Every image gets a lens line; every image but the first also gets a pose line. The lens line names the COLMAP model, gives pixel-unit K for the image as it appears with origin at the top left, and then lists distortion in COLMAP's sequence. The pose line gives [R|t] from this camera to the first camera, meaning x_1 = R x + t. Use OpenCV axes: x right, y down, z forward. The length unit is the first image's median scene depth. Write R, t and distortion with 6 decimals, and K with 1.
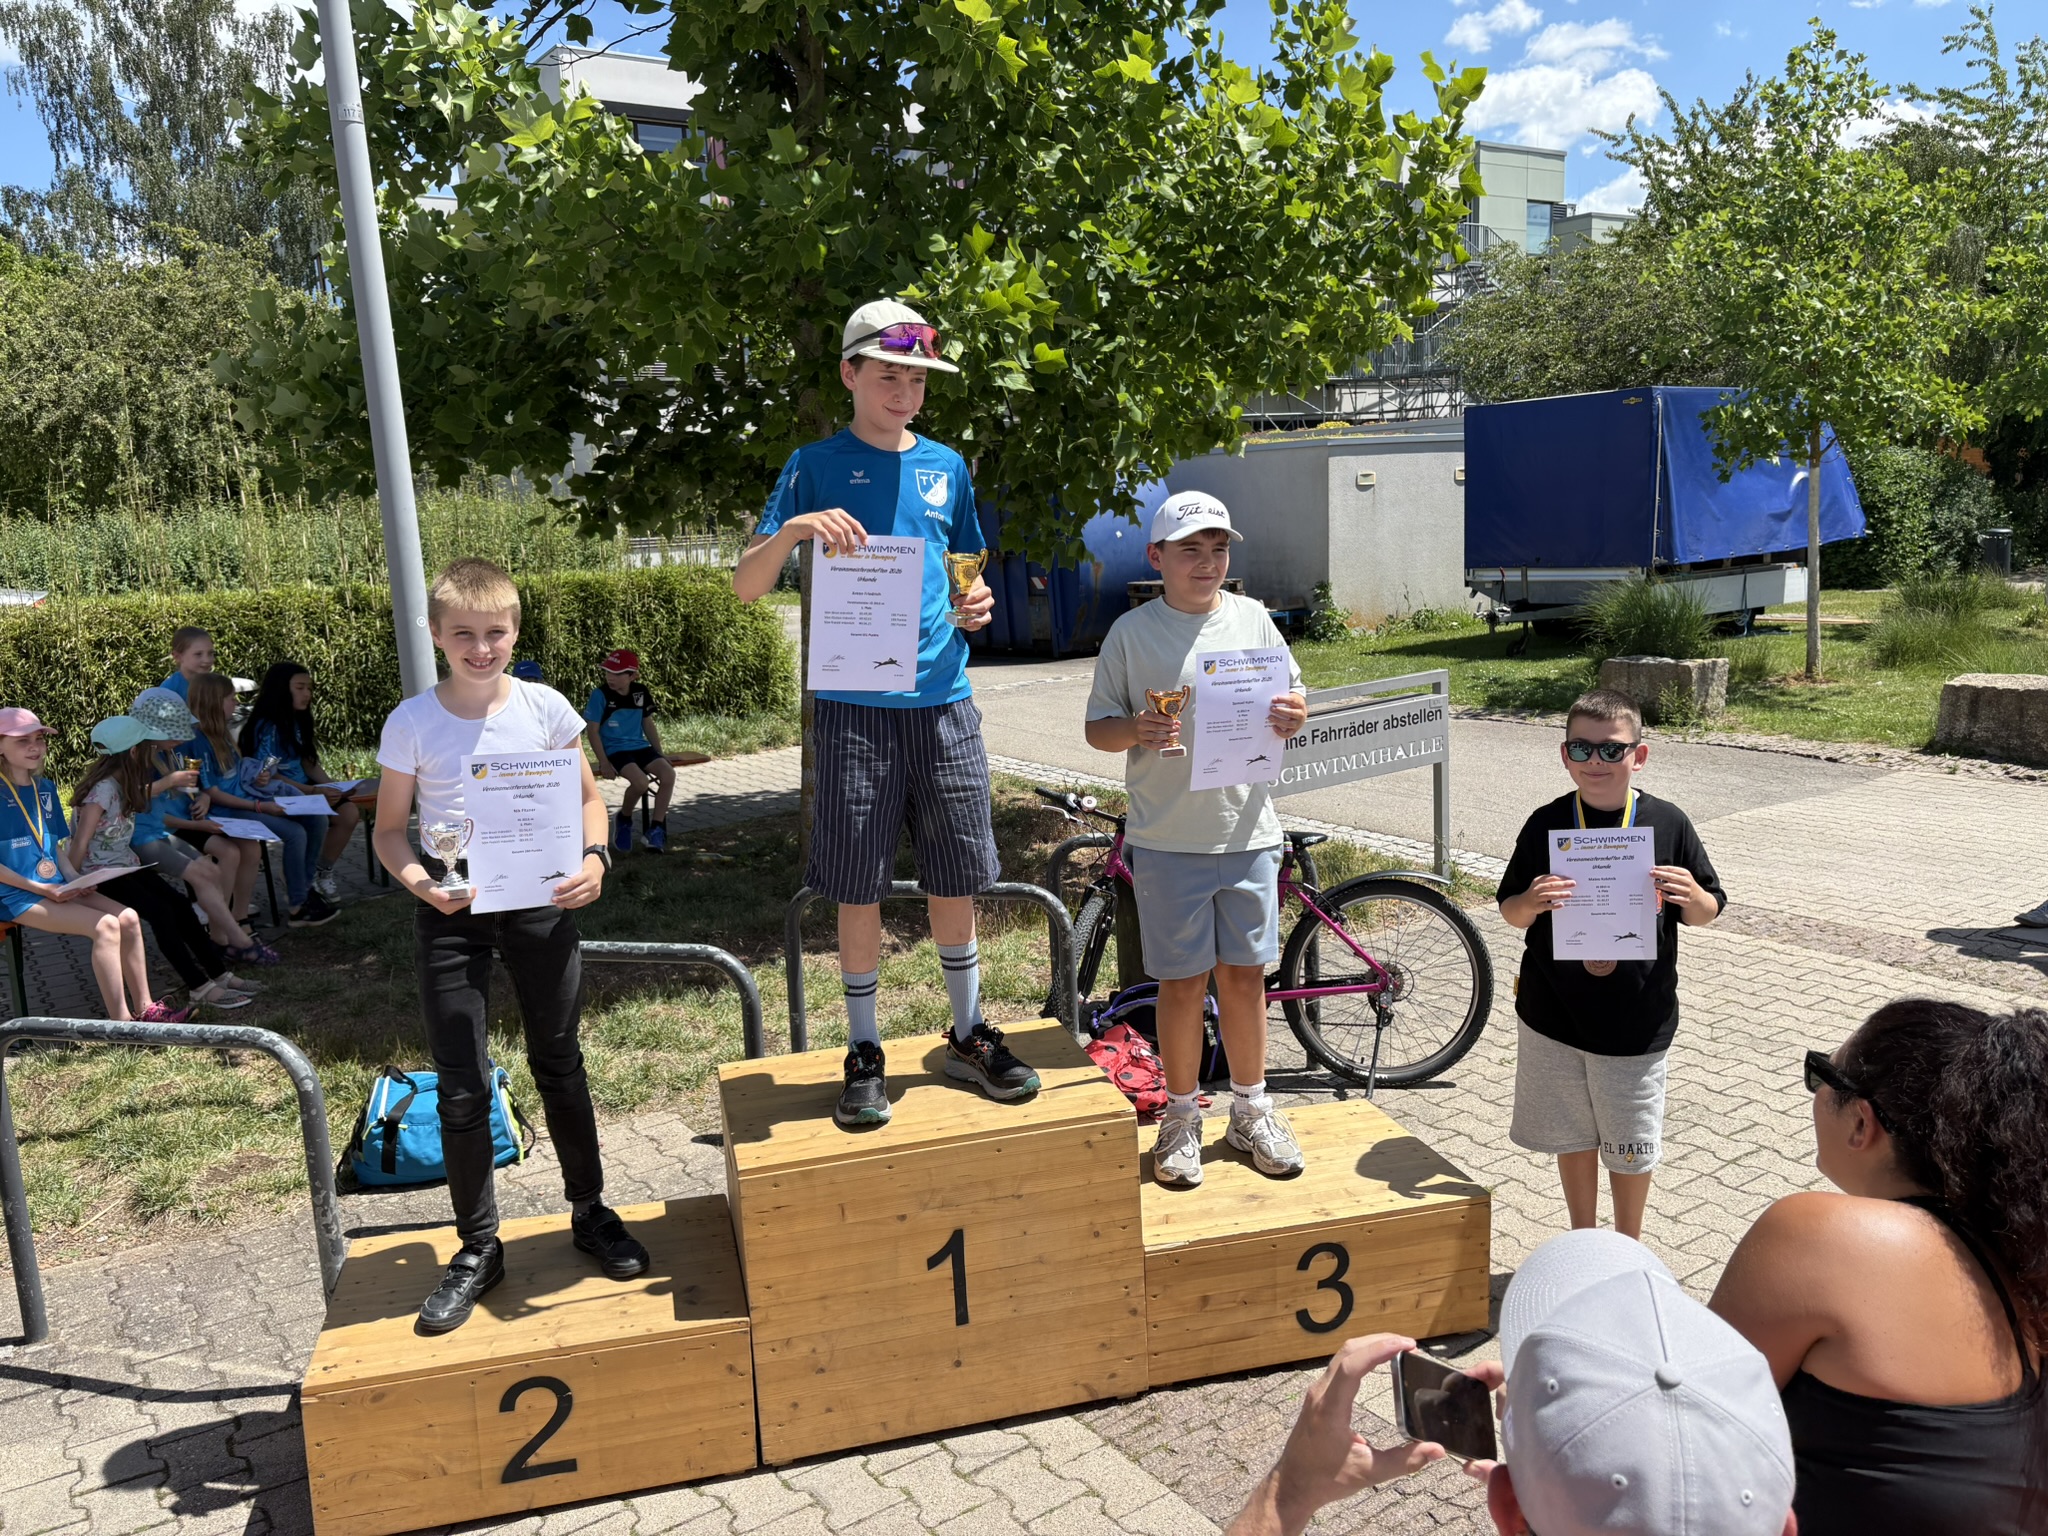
lens RADIAL K [[1569.7, 0, 1018.5], [0, 1569.7, 772.9], [0, 0, 1]] dist [0.036476, -0.044028]
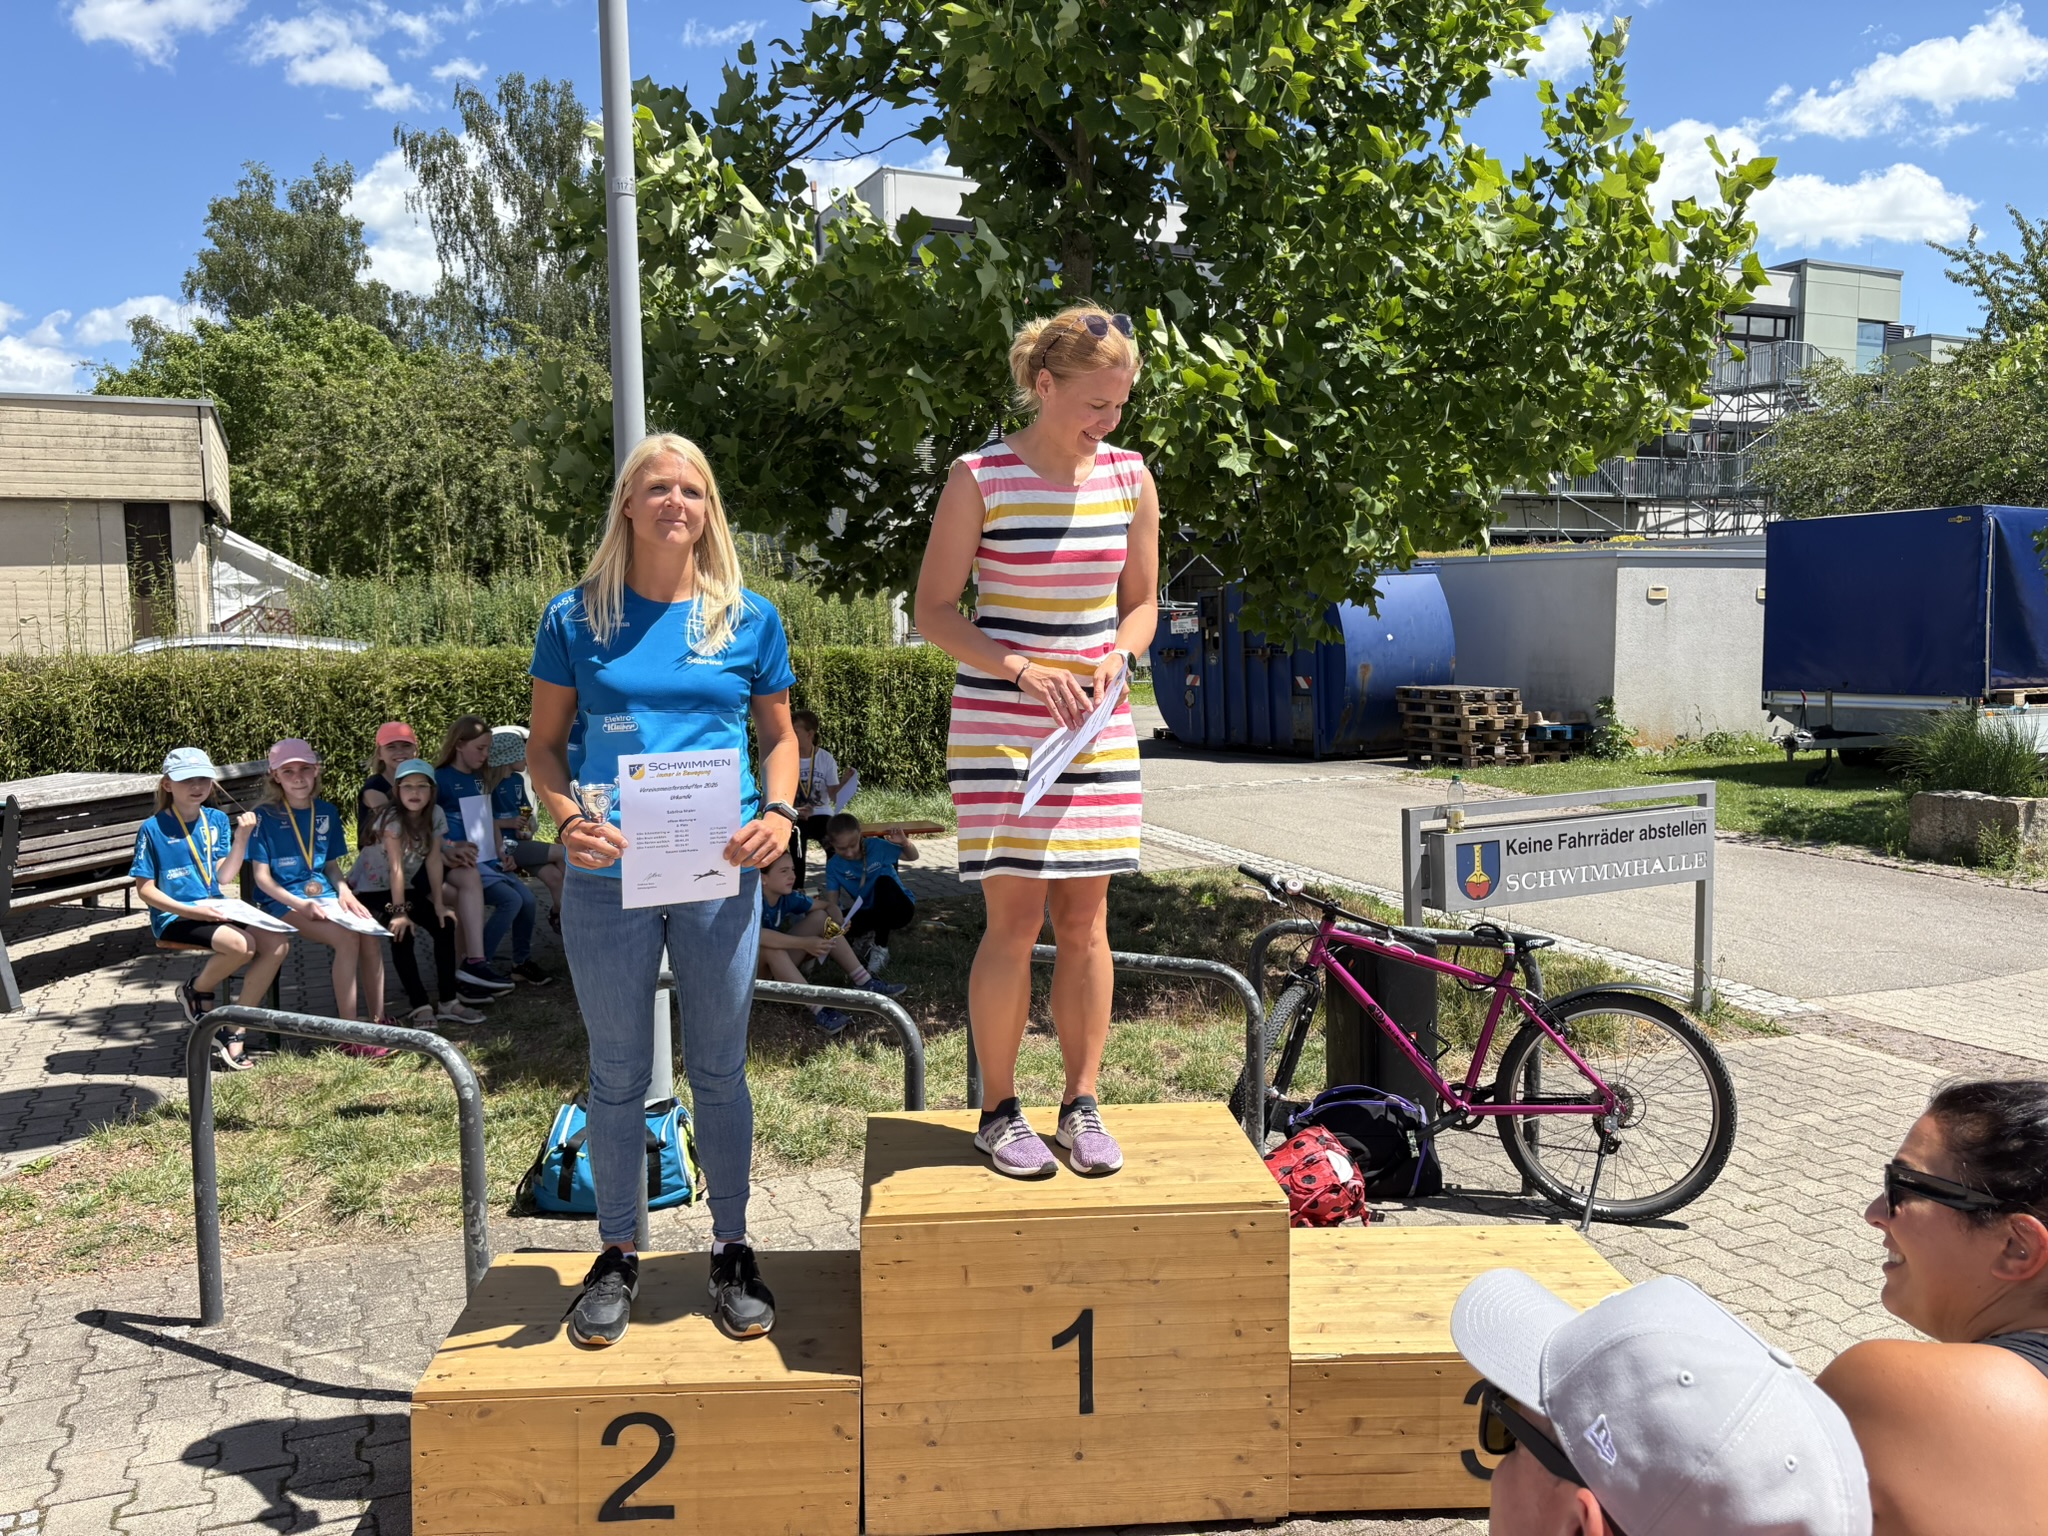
lens RADIAL K [[1563.6, 0, 1038.2], [0, 1563.6, 747.8], [0, 0, 1]] dist [0.047848, -0.051463]
pose [[0.984780, 0.056126, -0.164494, 0.043318], [-0.069505, 0.994626, -0.076733, 0.019706], [0.159303, 0.086999, 0.983389, 0.028460]]
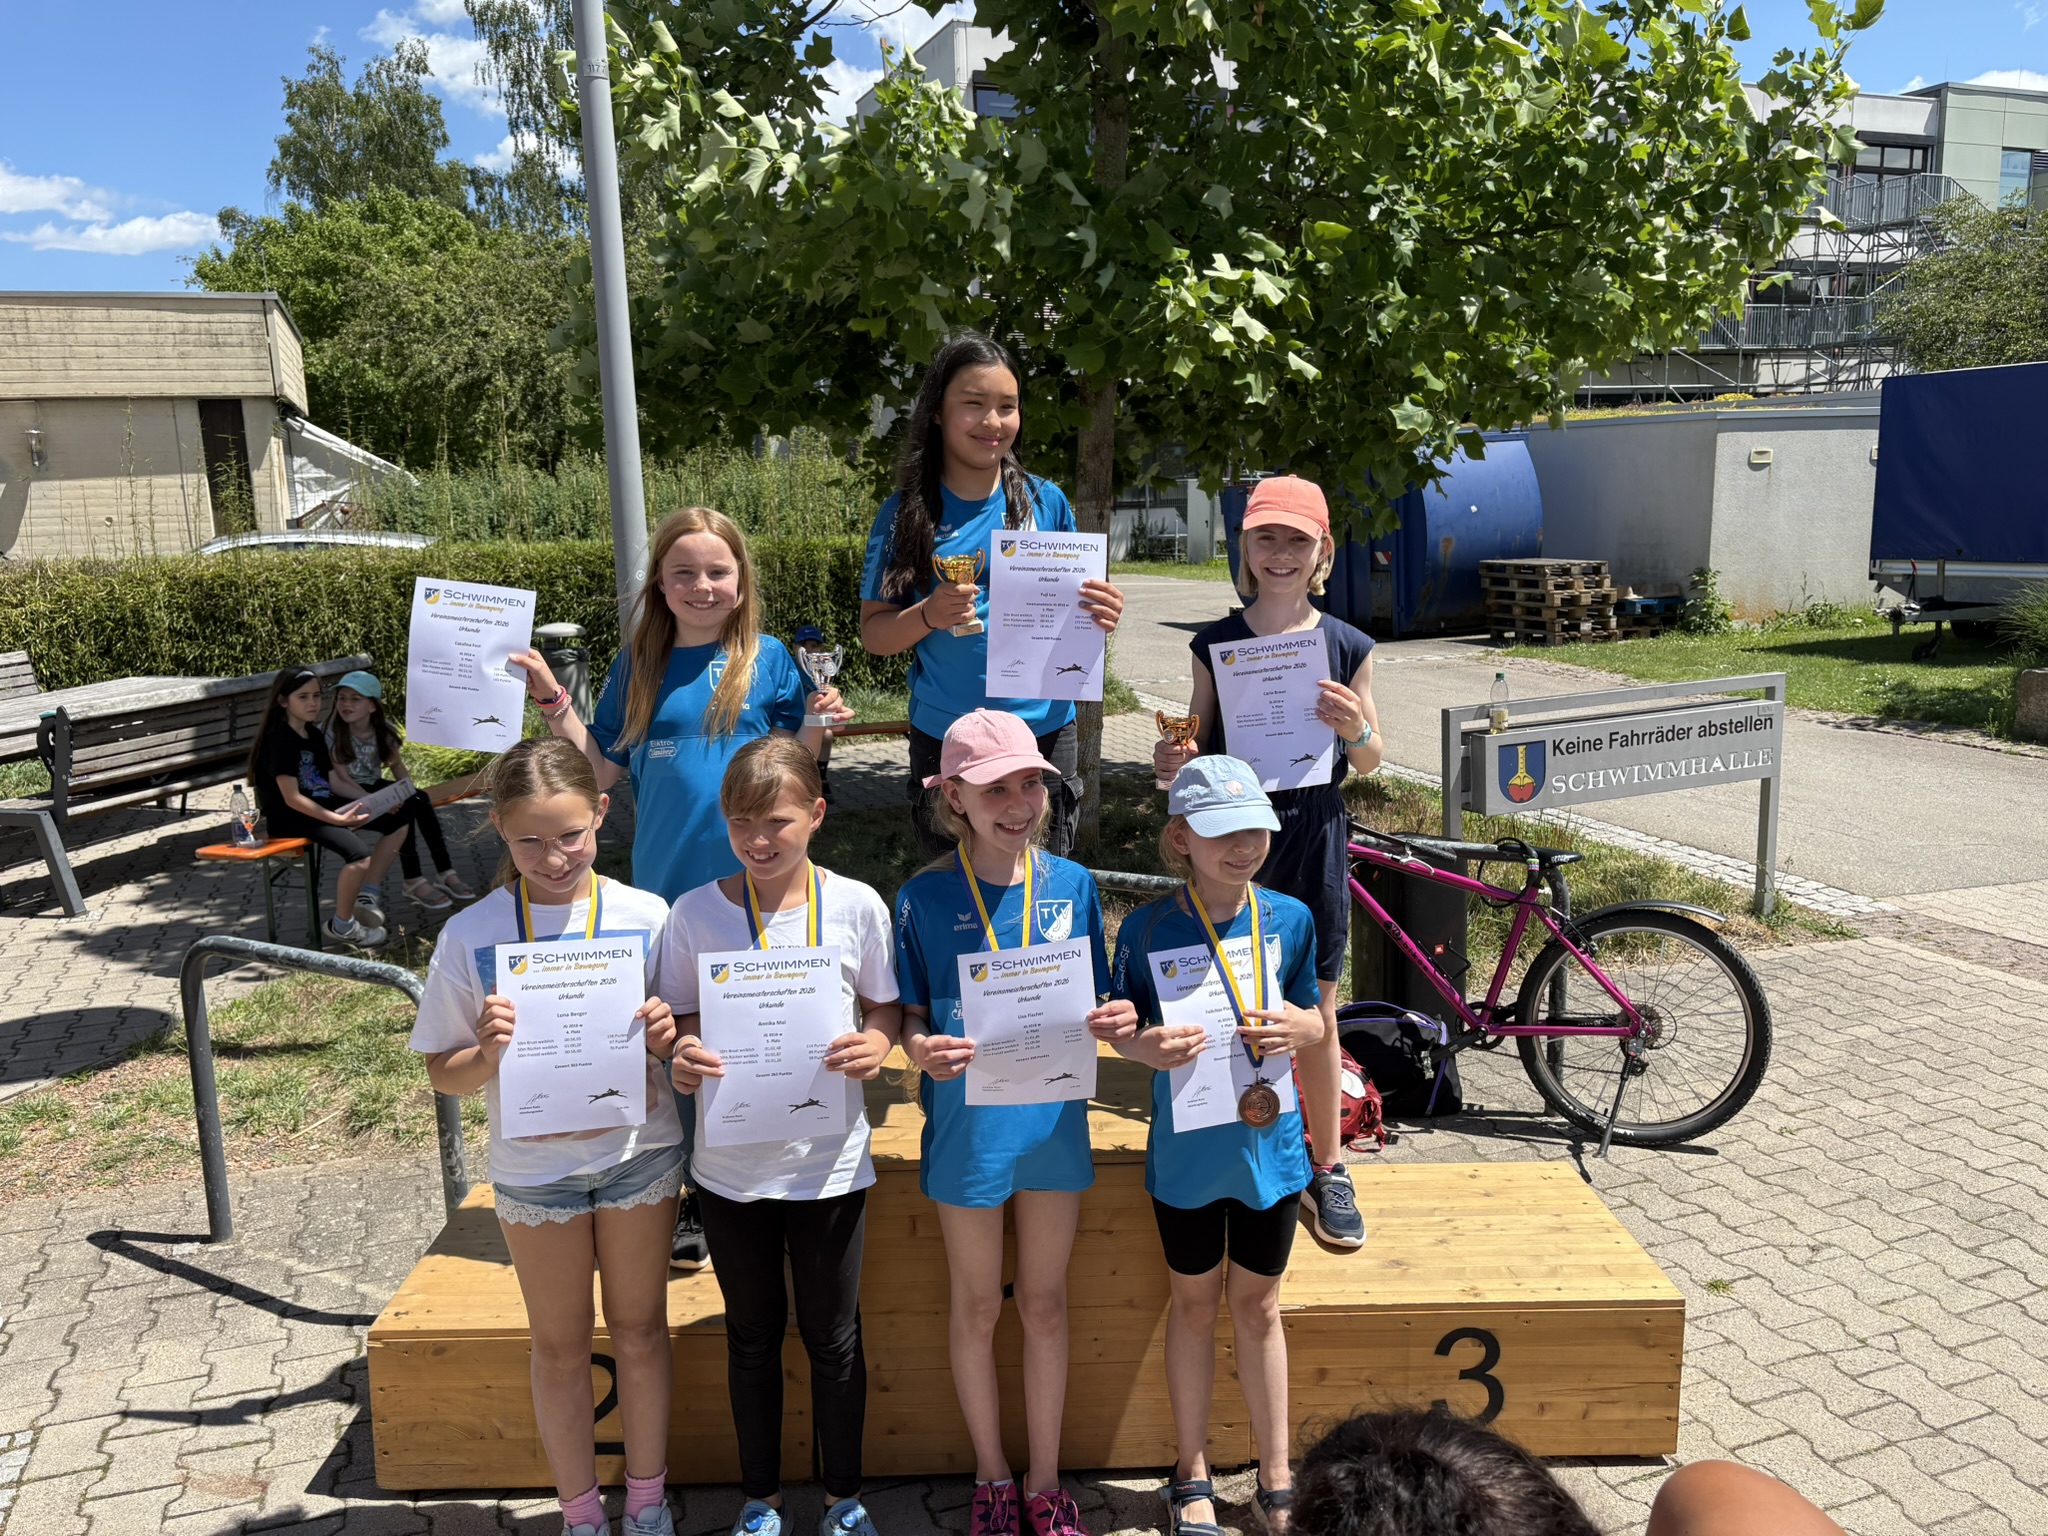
lens RADIAL K [[1559.8, 0, 1027.9], [0, 1559.8, 768.0], [0, 0, 1]] dist [0.045163, -0.045483]
pose [[0.971799, 0.064239, -0.226891, 0.091144], [-0.060667, 0.997900, 0.022691, -0.009913], [0.227872, -0.008286, 0.973656, 0.071750]]
